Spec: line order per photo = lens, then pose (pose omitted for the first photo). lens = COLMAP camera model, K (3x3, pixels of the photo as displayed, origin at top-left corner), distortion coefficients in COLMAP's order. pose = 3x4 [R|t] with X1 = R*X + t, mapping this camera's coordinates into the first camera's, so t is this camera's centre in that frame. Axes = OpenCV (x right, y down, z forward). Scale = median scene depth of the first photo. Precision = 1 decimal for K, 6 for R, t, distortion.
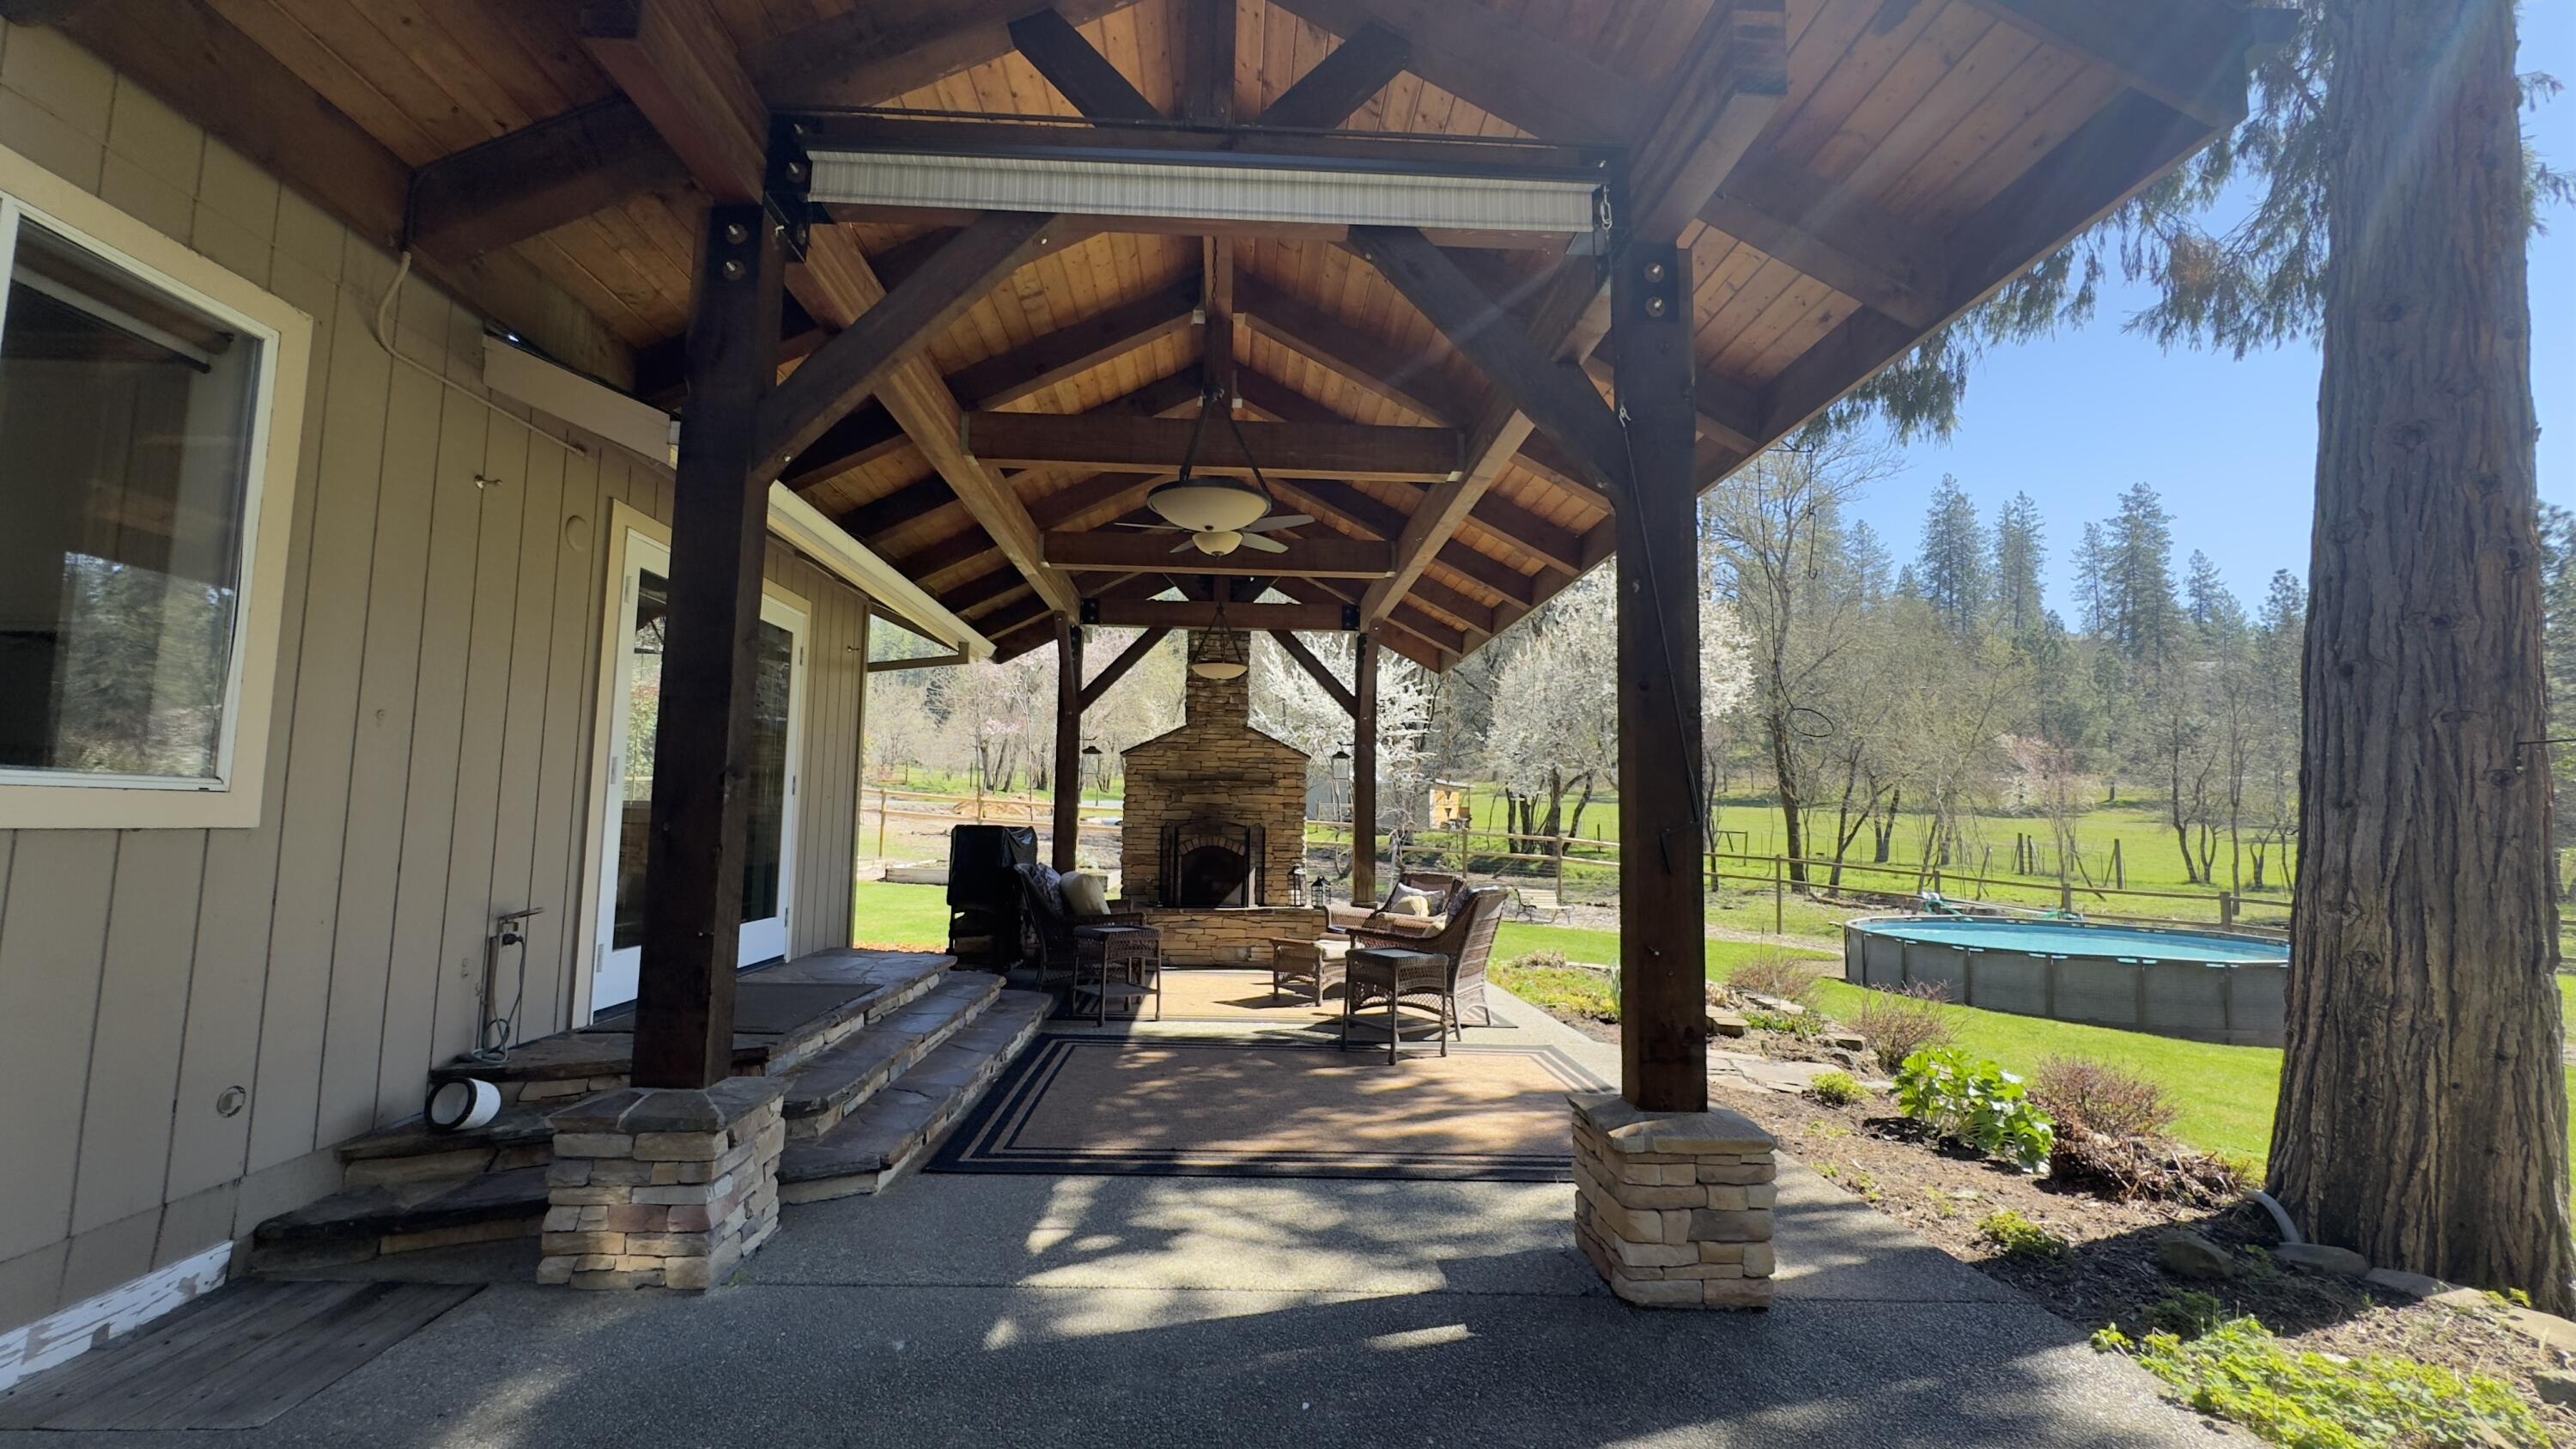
lens RADIAL K [[1042.1, 0, 1280.7], [0, 1042.1, 727.6], [0, 0, 1]] dist [-0.000359, -0.000010]
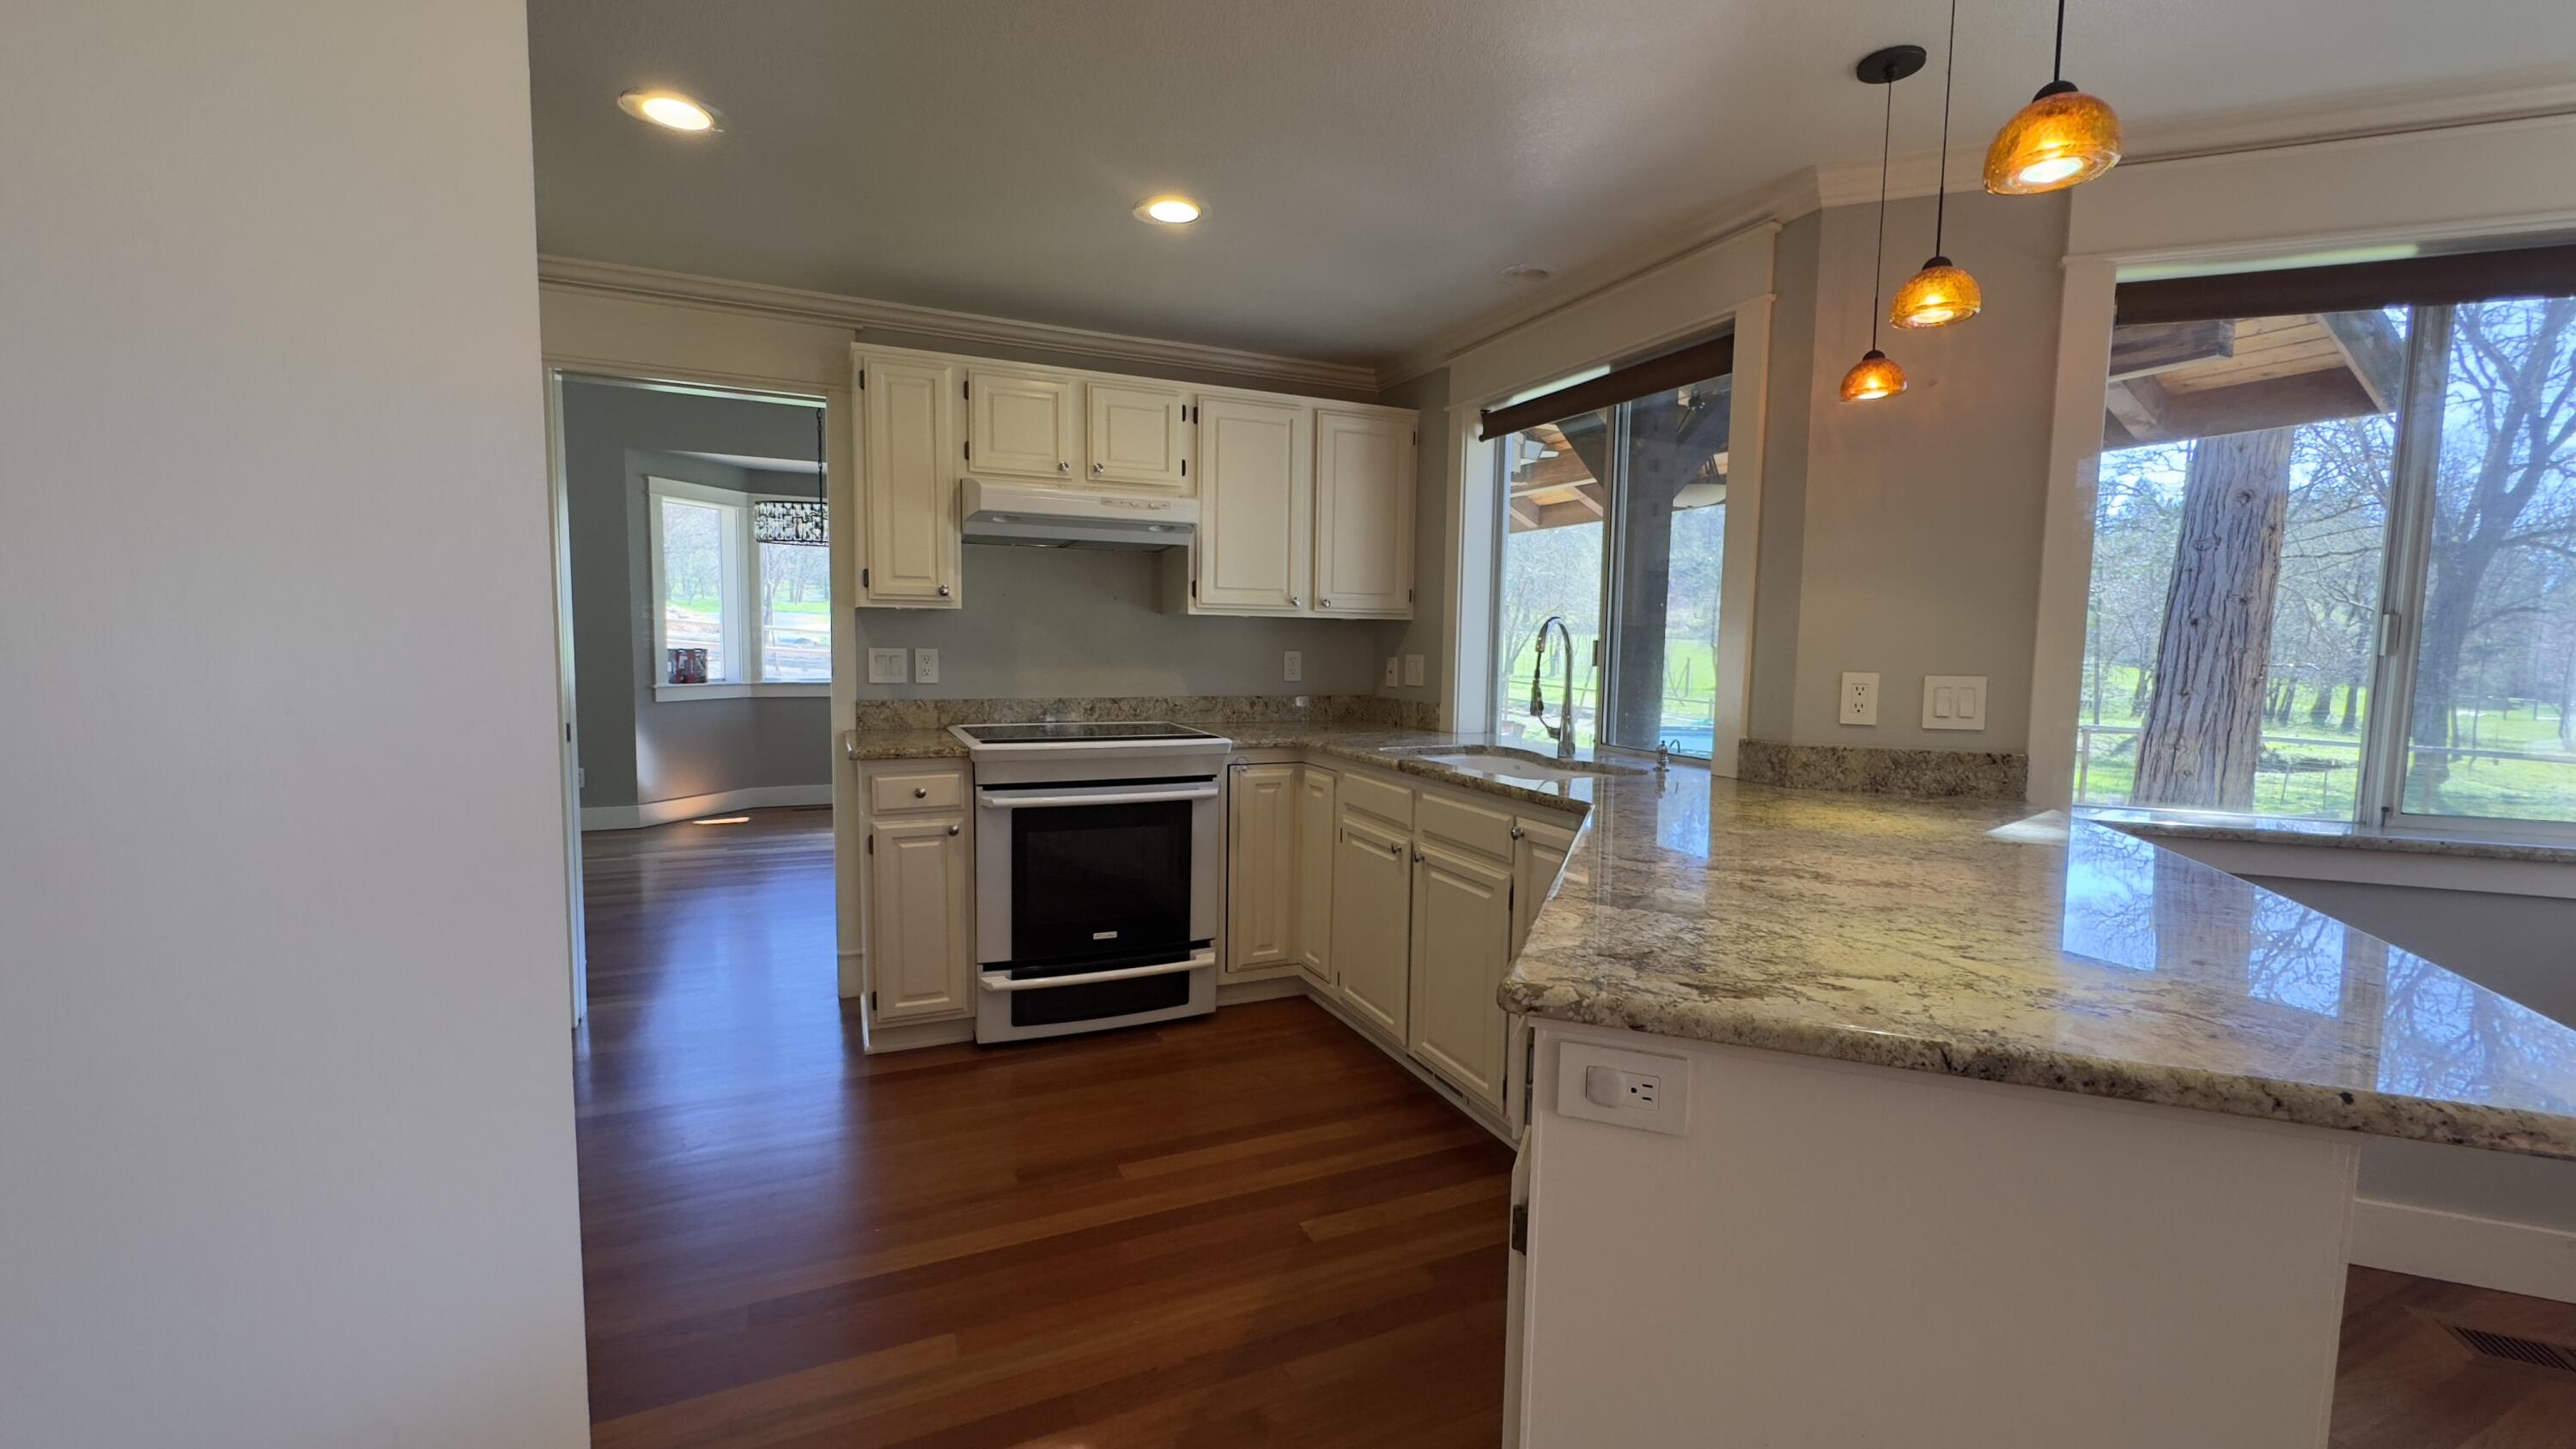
lens RADIAL K [[1042.1, 0, 1288.6], [0, 1042.1, 724.8], [0, 0, 1]] dist [-0.000359, -0.000010]
pose [[0.928742, -0.028195, 0.369653, -1.216829], [-0.038589, 0.984335, 0.172034, -0.135638], [-0.368713, -0.174040, 0.913105, -0.143676]]
